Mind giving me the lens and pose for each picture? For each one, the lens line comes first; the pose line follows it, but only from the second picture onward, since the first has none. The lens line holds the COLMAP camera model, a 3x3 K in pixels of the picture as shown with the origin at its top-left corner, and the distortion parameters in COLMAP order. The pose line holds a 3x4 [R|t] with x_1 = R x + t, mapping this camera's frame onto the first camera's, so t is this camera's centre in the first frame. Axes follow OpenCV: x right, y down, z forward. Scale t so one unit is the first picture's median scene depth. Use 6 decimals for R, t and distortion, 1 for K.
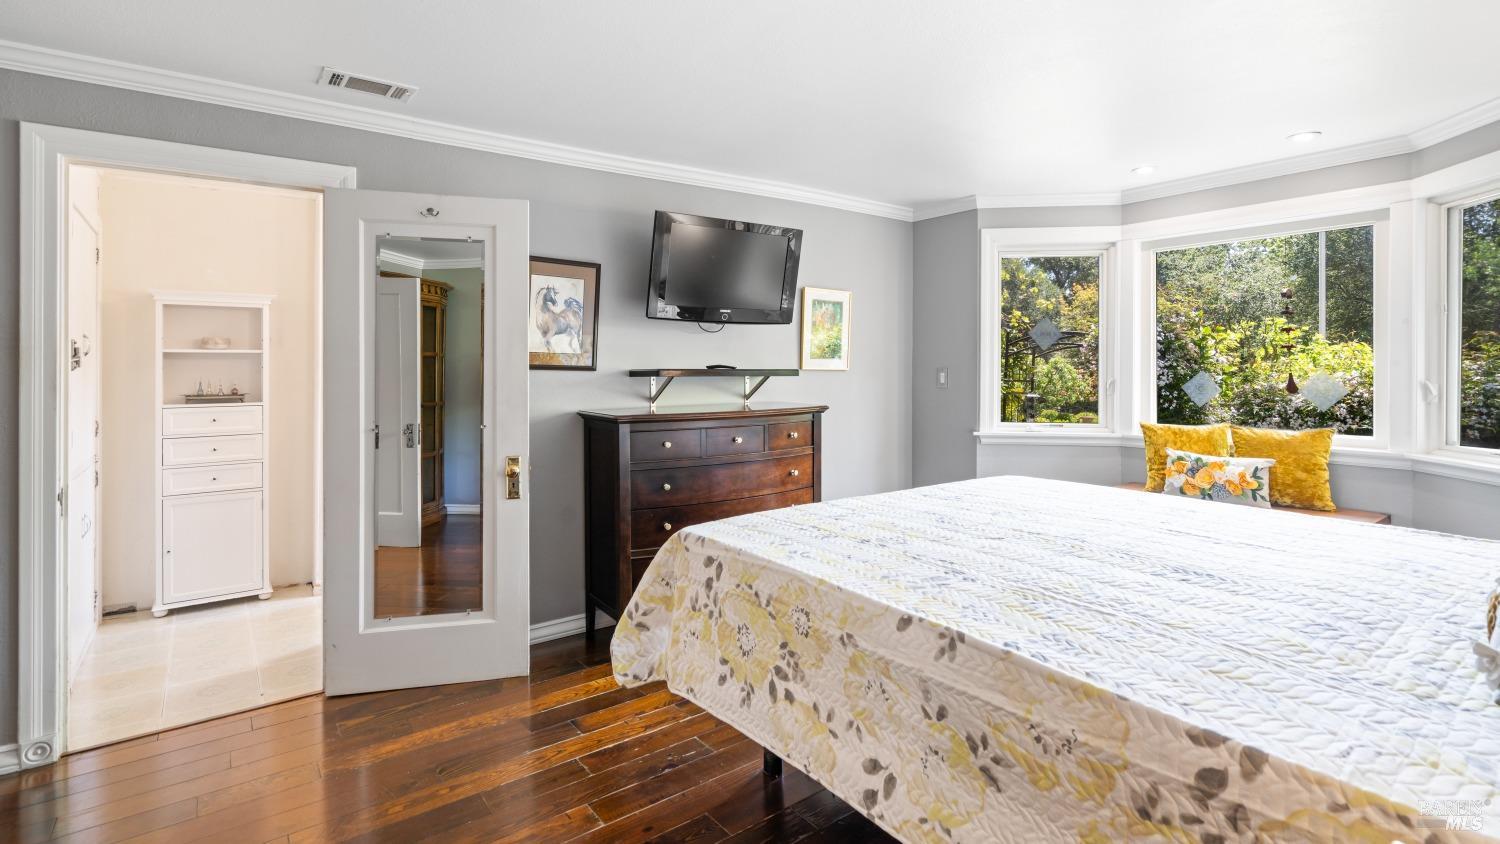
lens RADIAL K [[719.3, 0, 751.0], [0, 719.3, 371.5], [0, 0, 1]] dist [0.001886, 0.000697]
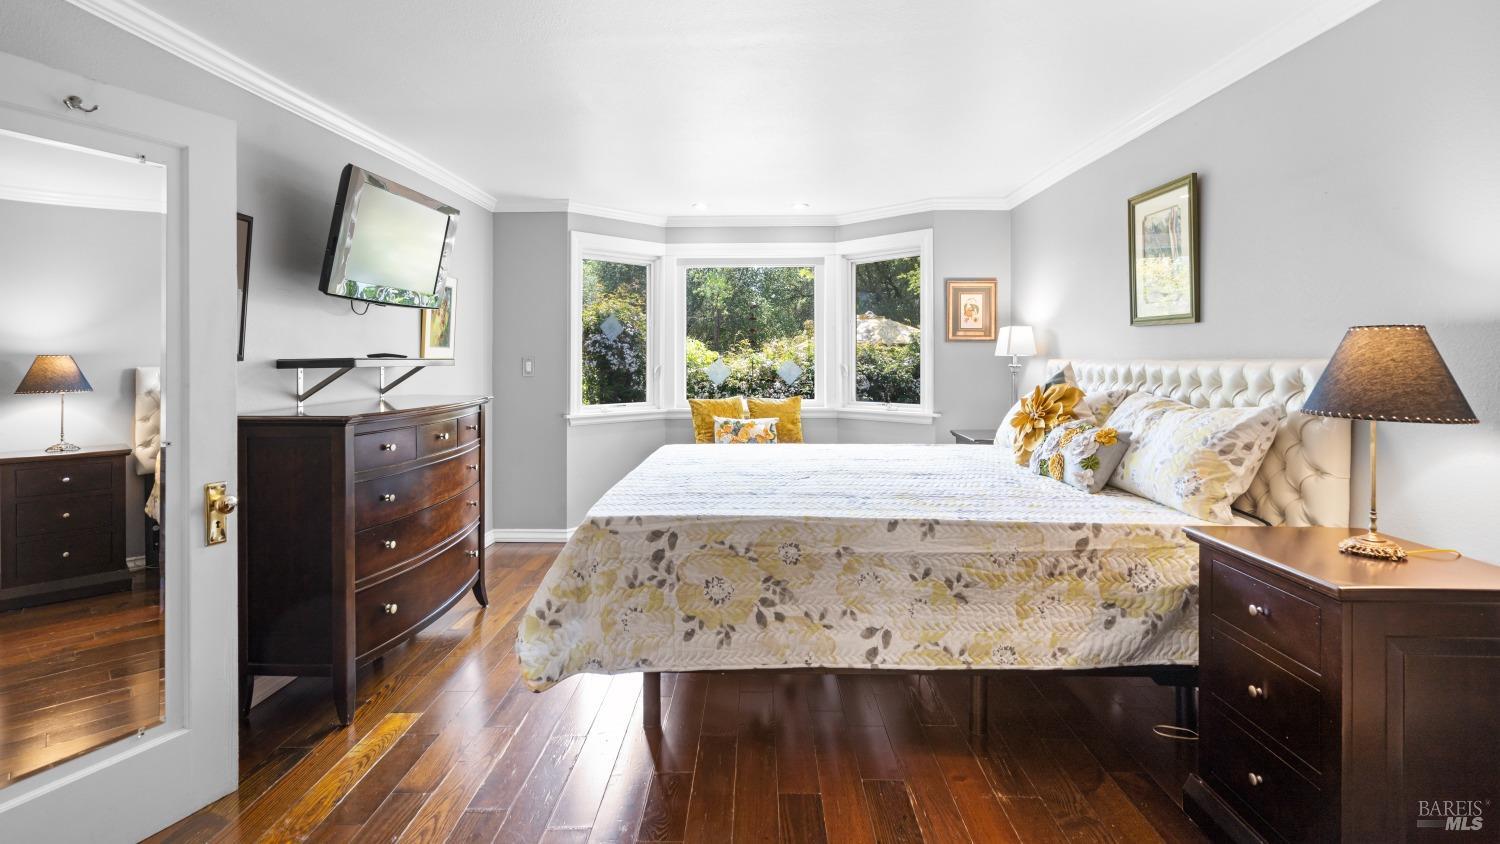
lens RADIAL K [[728.5, 0, 746.6], [0, 728.5, 360.1], [0, 0, 1]] dist [-0.002251, 0.000090]
pose [[0.604201, -0.004259, 0.796820, -0.959292], [0.007000, 0.999975, 0.000037, 0.004071], [-0.796801, 0.005556, 0.604216, 0.268289]]
